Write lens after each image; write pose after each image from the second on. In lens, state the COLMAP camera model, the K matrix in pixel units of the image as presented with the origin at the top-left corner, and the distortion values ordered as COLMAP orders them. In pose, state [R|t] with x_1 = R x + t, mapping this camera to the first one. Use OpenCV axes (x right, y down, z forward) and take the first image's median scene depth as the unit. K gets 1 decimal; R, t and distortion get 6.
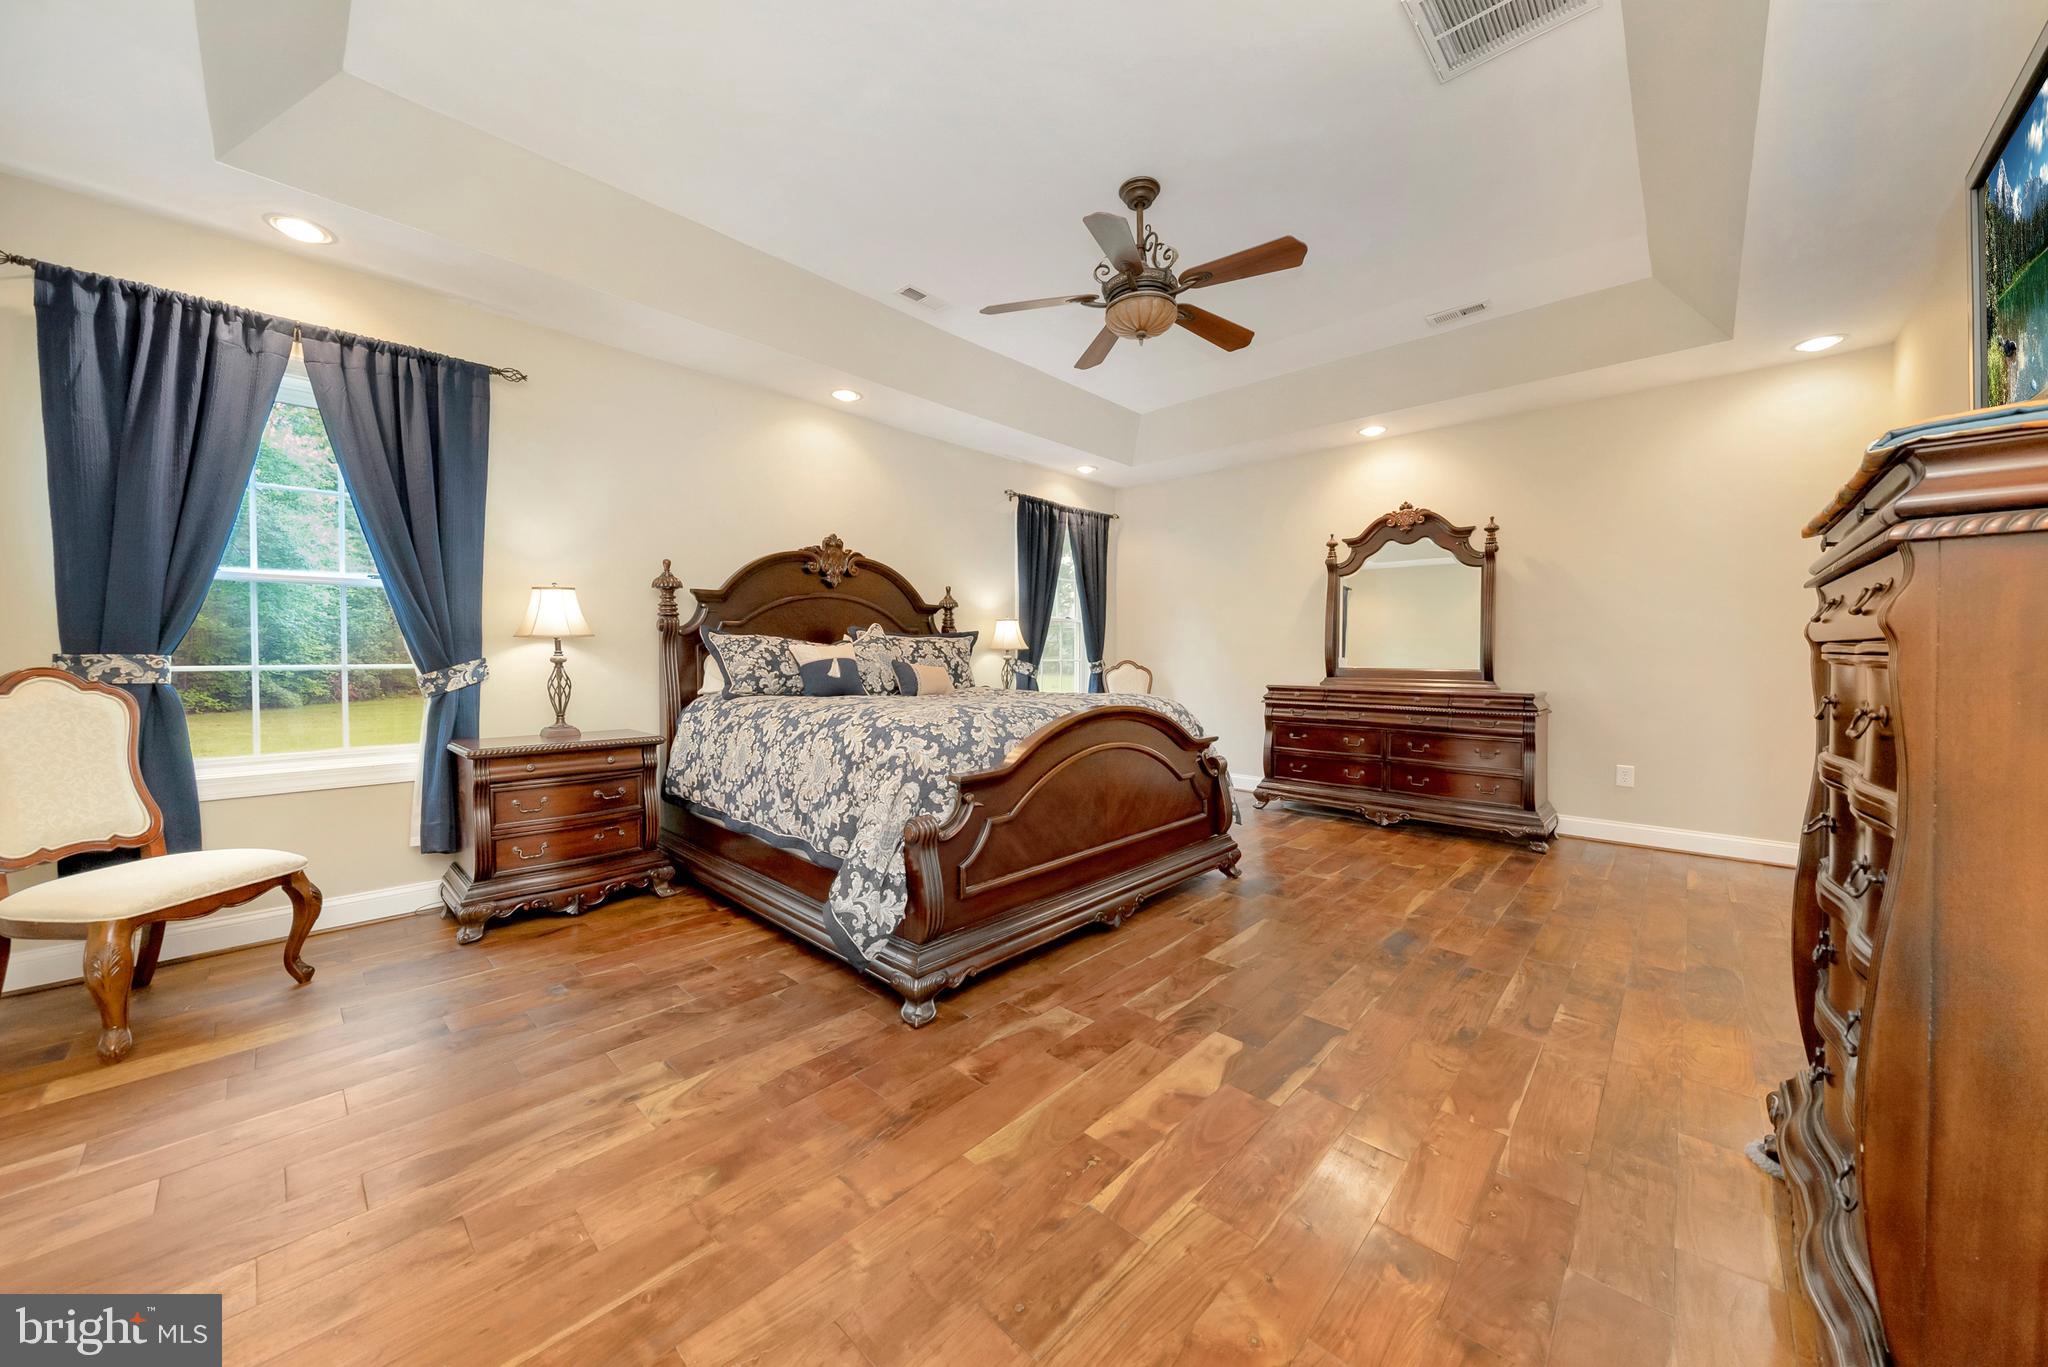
lens RADIAL K [[726.1, 0, 1024.0], [0, 726.1, 683.5], [0, 0, 1]] dist [-0.012885, 0.000060]
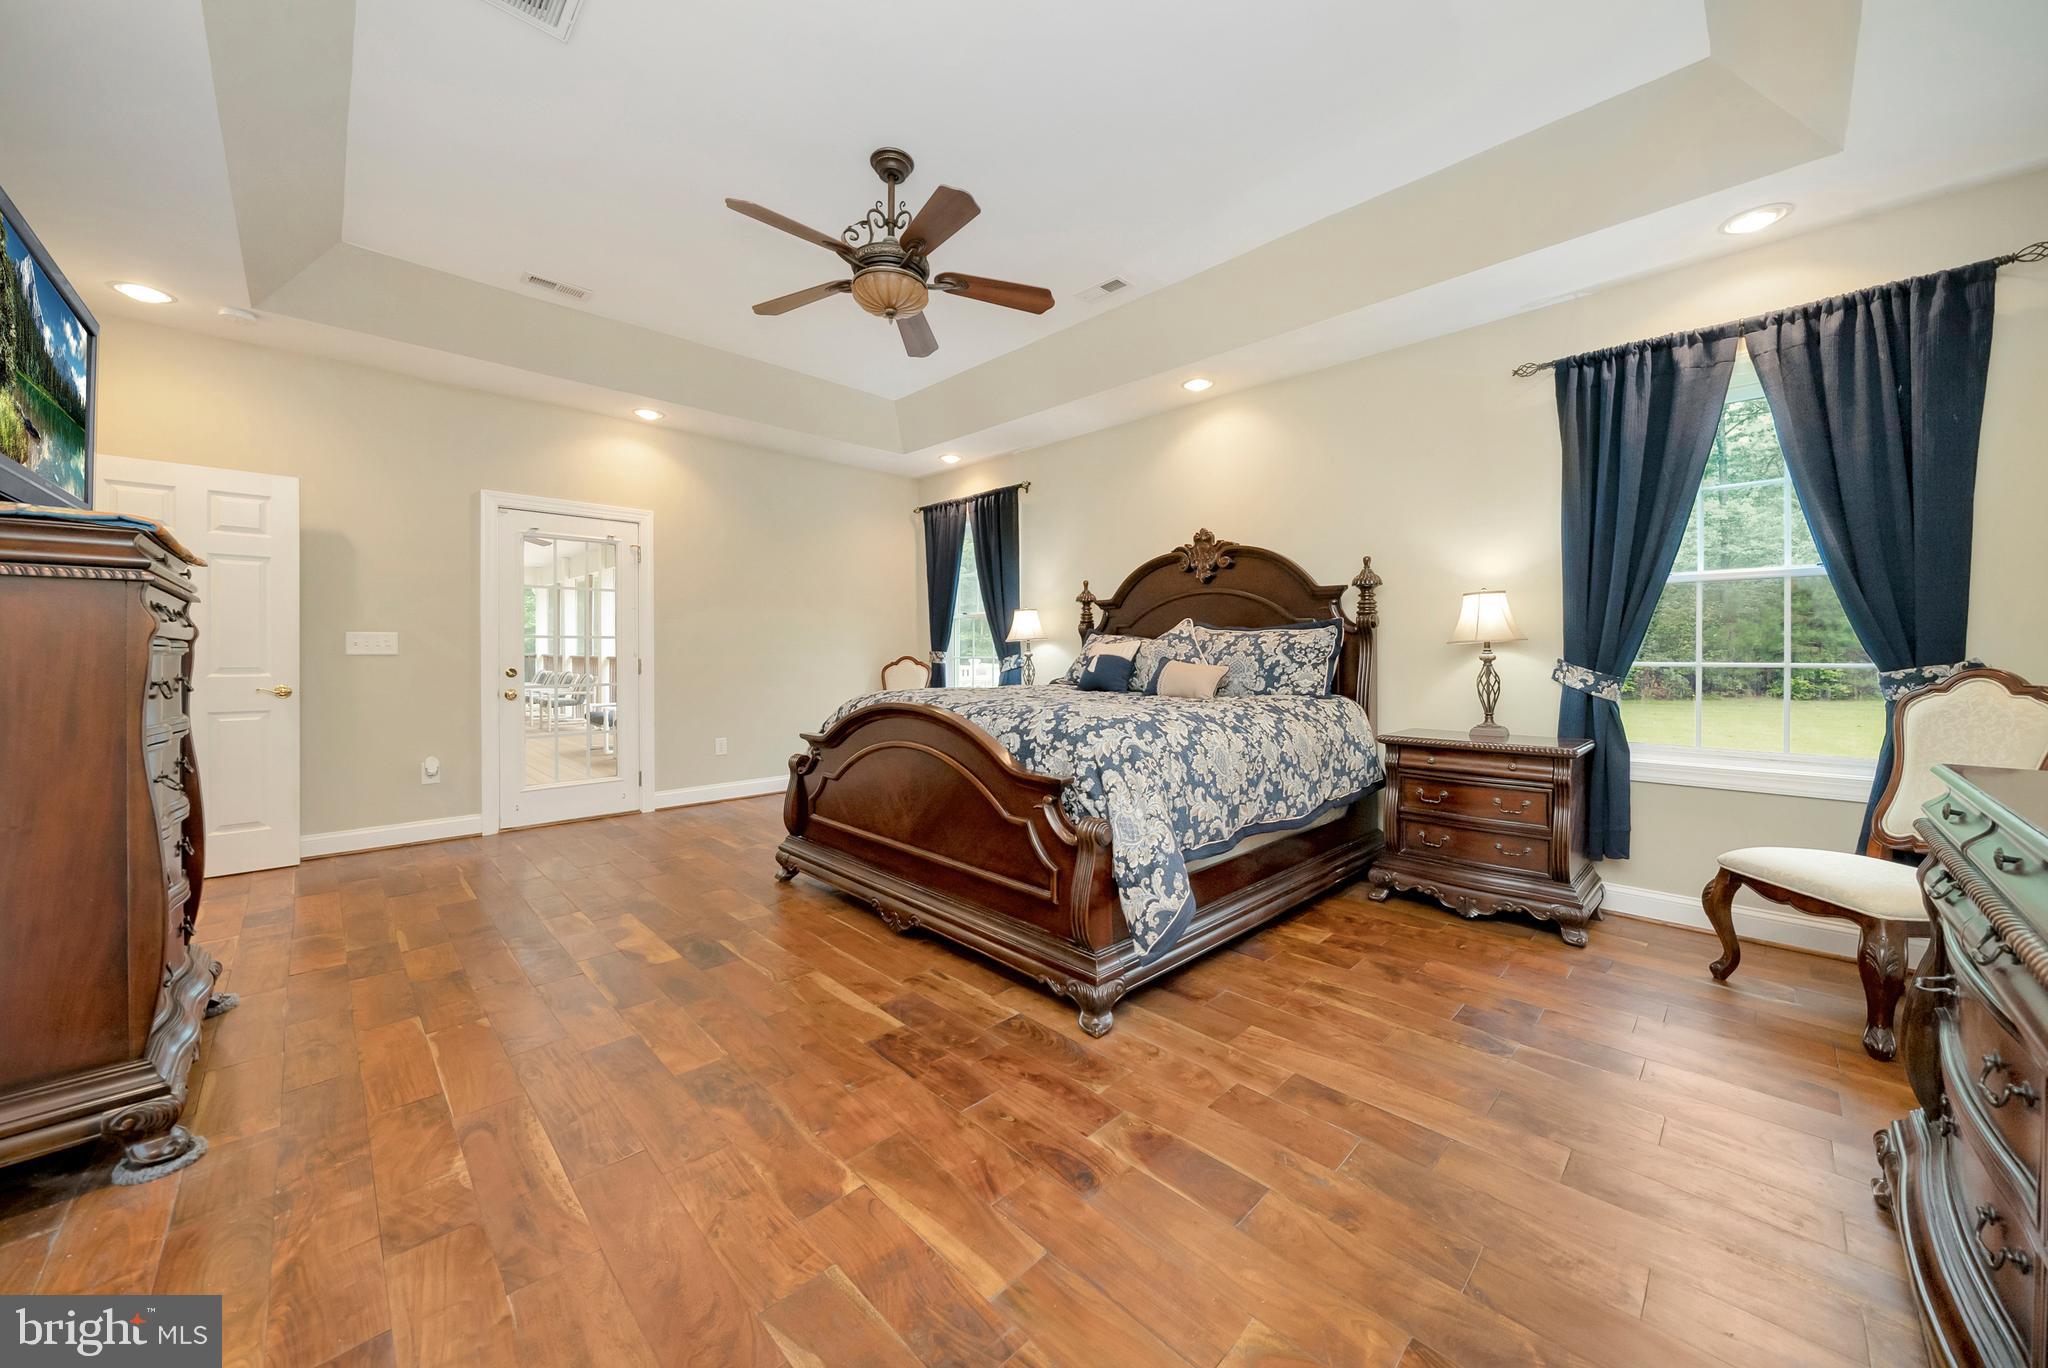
lens RADIAL K [[718.6, 0, 1005.5], [0, 718.6, 655.7], [0, 0, 1]] dist [0.000517, -0.000004]
pose [[-0.047920, 0.004822, -0.998840, 0.651277], [-0.039624, 0.999192, 0.006725, -0.027242], [0.998065, 0.039900, -0.047691, 0.708773]]
